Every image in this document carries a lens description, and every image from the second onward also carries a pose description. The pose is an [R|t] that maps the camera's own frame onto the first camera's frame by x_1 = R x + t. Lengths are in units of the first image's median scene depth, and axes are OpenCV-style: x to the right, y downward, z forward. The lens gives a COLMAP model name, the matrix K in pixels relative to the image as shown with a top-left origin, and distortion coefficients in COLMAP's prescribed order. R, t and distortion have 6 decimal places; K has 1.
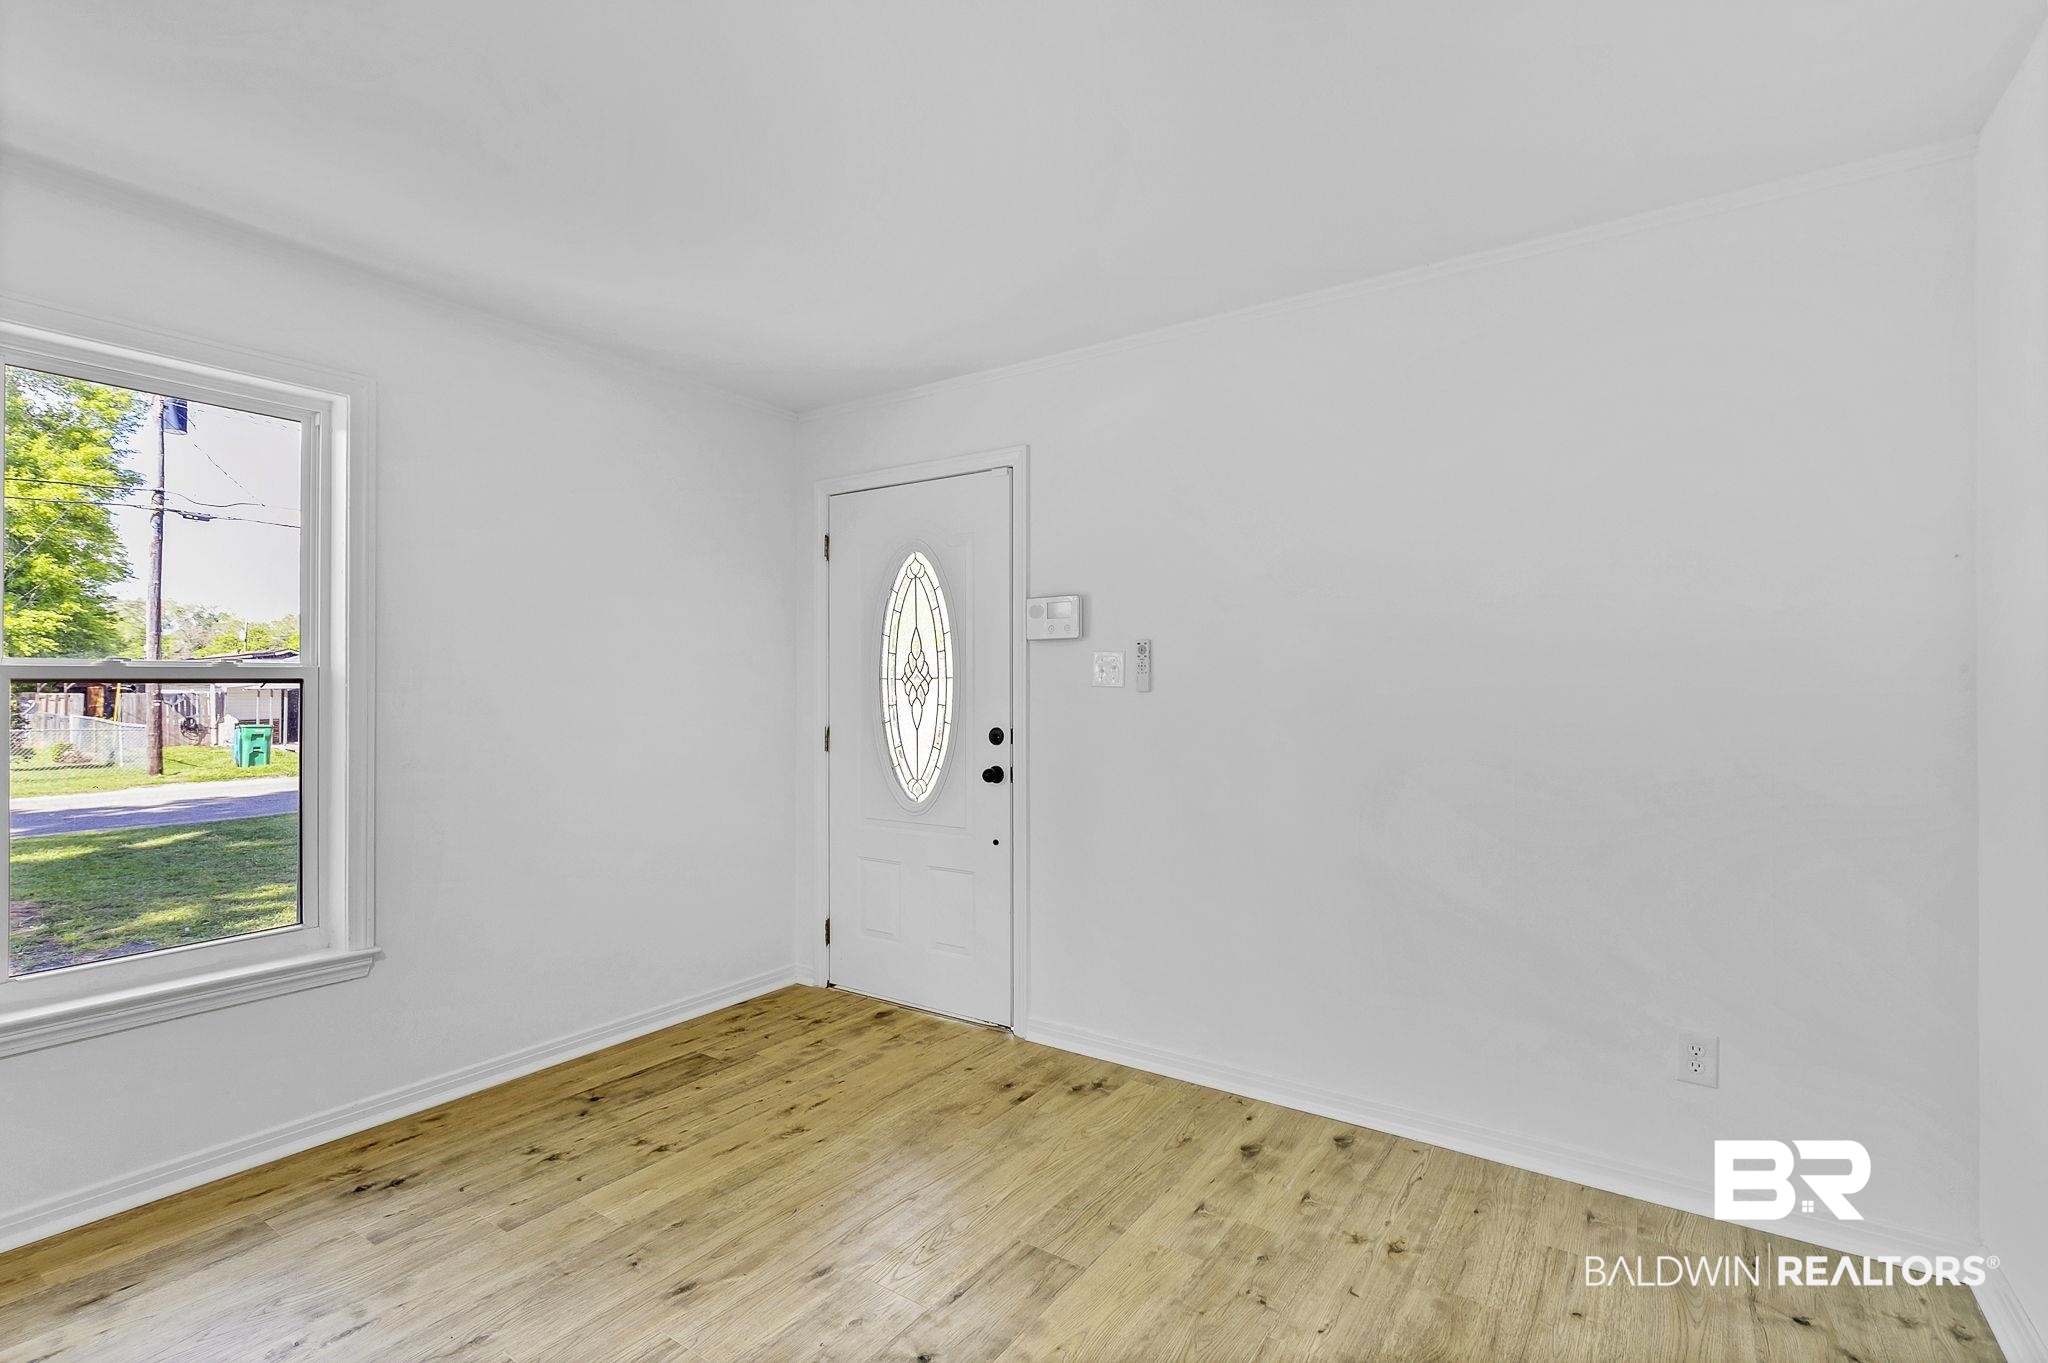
lens RADIAL K [[933.1, 0, 1026.5], [0, 933.1, 676.8], [0, 0, 1]] dist [0.008230, -0.000853]
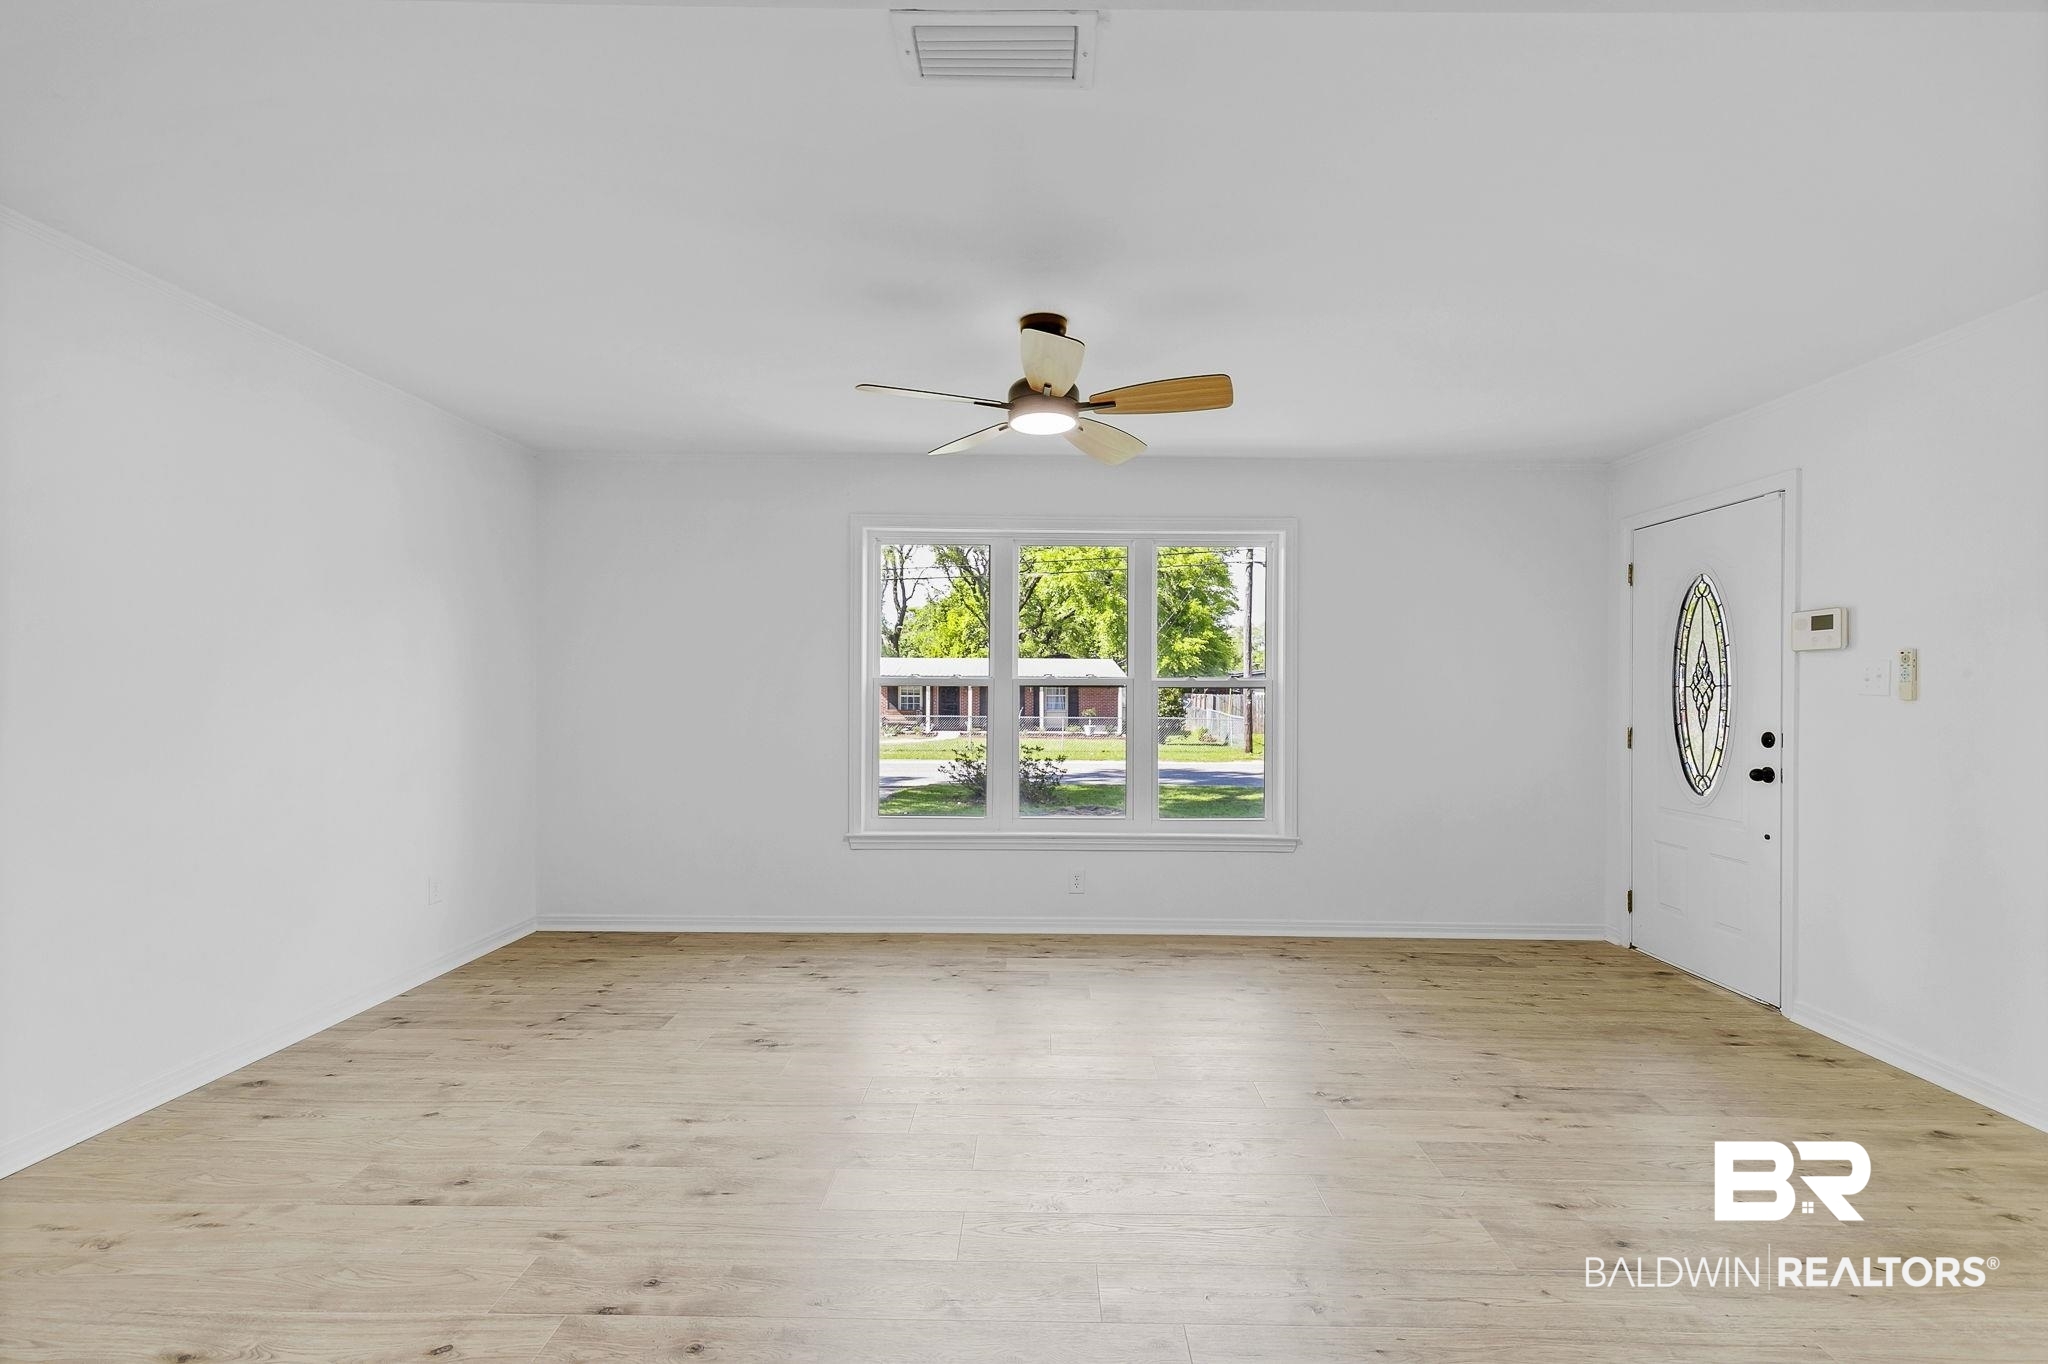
lens RADIAL K [[954.7, 0, 1030.1], [0, 954.7, 684.7], [0, 0, 1]] dist [0.004659, -0.000151]
pose [[0.555486, 0.001881, -0.831524, 0.443909], [0.000146, 0.999997, 0.002359, -0.003337], [0.831526, -0.001432, 0.555484, -0.358952]]
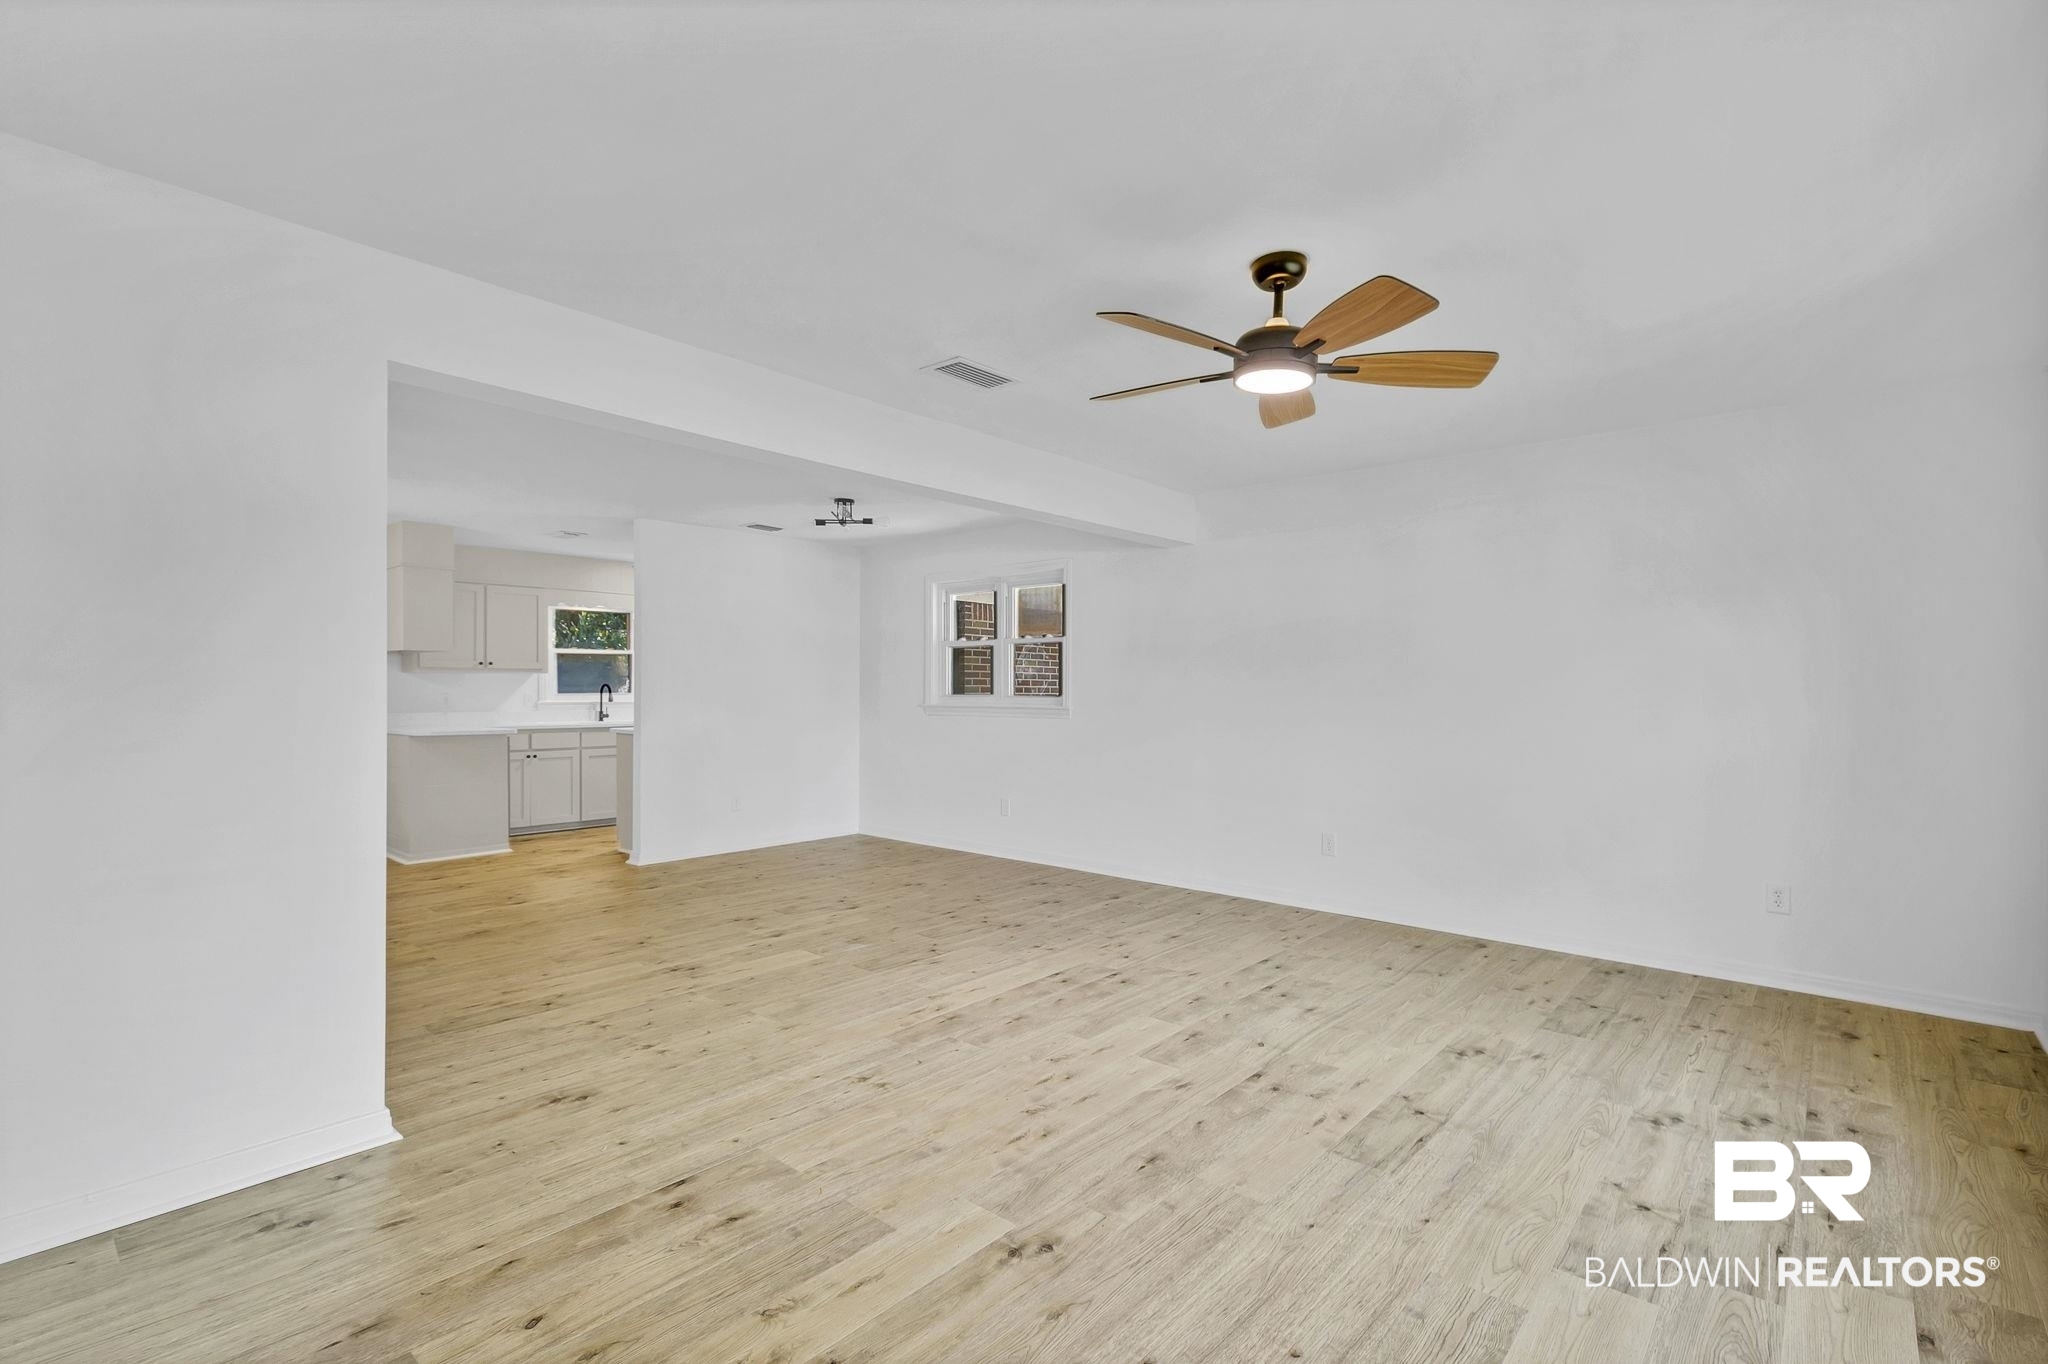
lens RADIAL K [[918.5, 0, 1028.4], [0, 918.5, 702.5], [0, 0, 1]] dist [-0.004805, 0.000156]
pose [[-0.993748, -0.003752, 0.111585, -0.225417], [-0.003310, 0.999986, 0.004146, 0.011576], [-0.111599, 0.003750, -0.993746, 1.022118]]
